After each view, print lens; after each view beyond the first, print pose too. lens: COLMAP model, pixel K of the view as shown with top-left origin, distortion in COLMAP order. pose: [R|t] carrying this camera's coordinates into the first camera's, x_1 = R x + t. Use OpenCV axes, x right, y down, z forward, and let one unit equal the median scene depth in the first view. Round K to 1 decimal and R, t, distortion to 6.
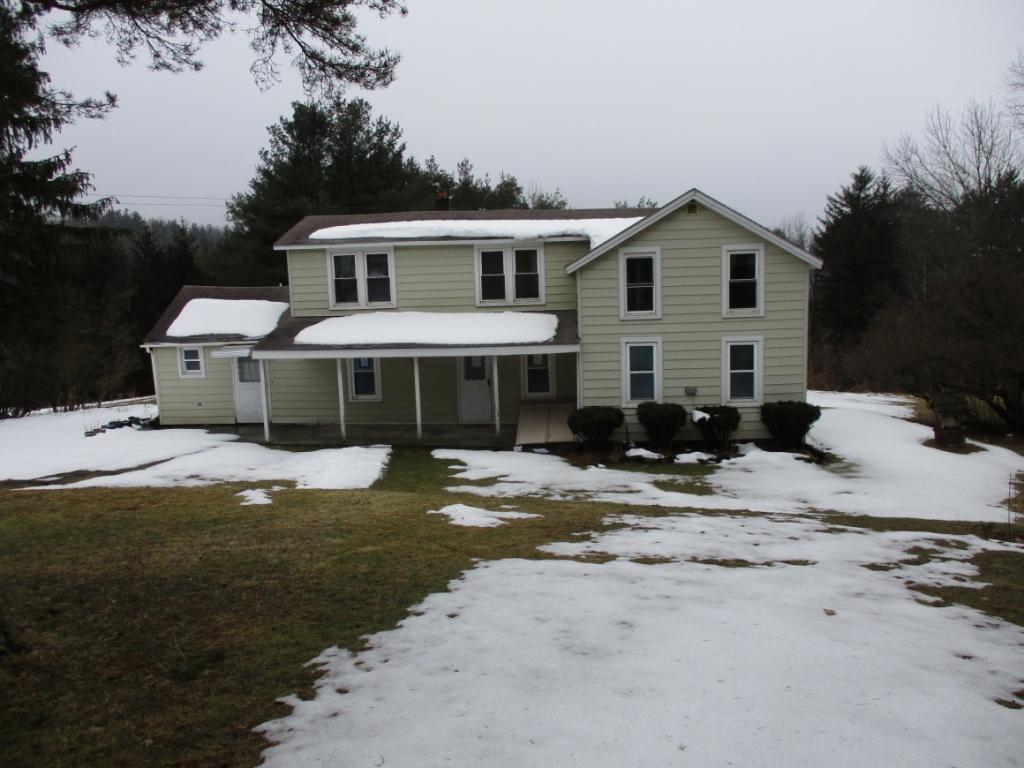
lens RADIAL K [[852.9, 0, 512.0], [0, 852.9, 384.0], [0, 0, 1]] dist [-0.019929, 0.001314]
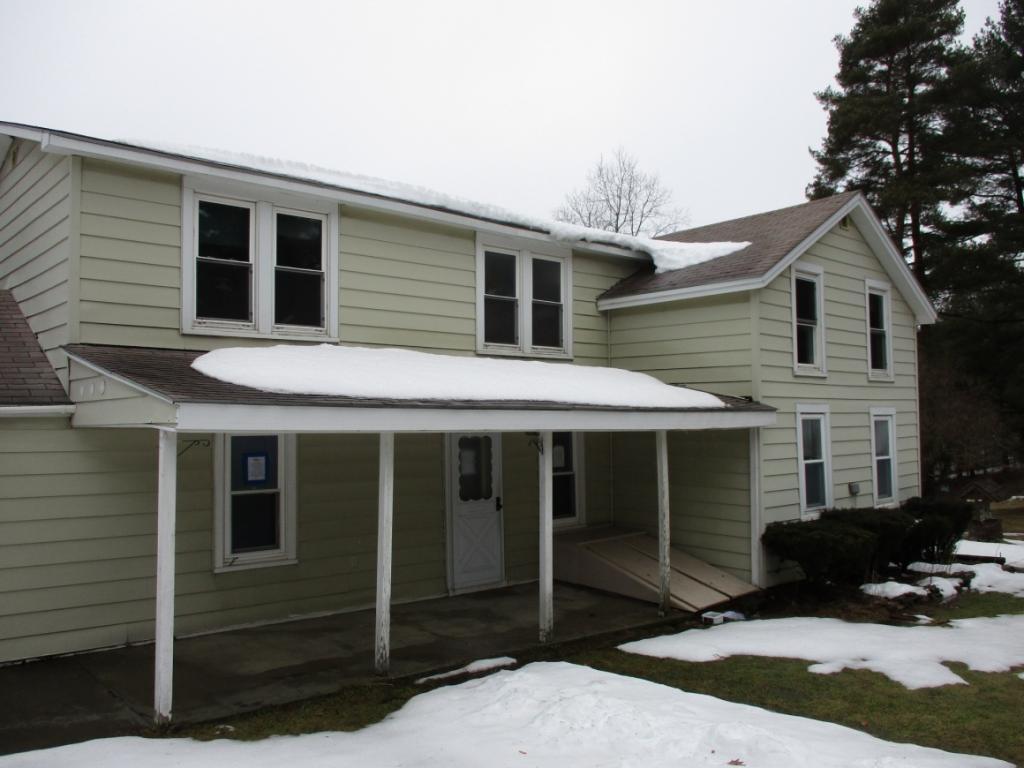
lens RADIAL K [[852.9, 0, 512.0], [0, 852.9, 384.0], [0, 0, 1]] dist [-0.019929, 0.001314]
pose [[0.684352, 0.058232, 0.726823, -0.438351], [0.083747, 0.983932, -0.157684, 0.009630], [-0.724327, 0.168781, 0.668479, 0.716924]]
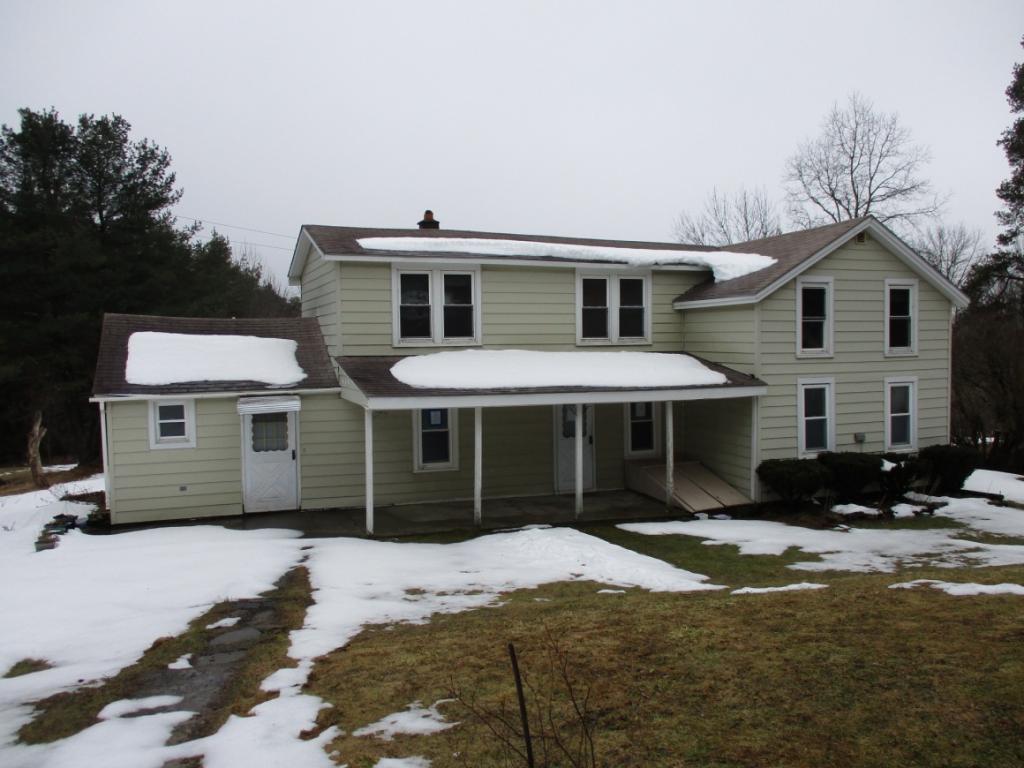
lens RADIAL K [[852.9, 0, 512.0], [0, 852.9, 384.0], [0, 0, 1]] dist [-0.019929, 0.001314]
pose [[0.896926, -0.000593, 0.442179, -0.500433], [0.042553, 0.995474, -0.084979, 0.012092], [-0.440127, 0.095036, 0.892892, 0.344643]]
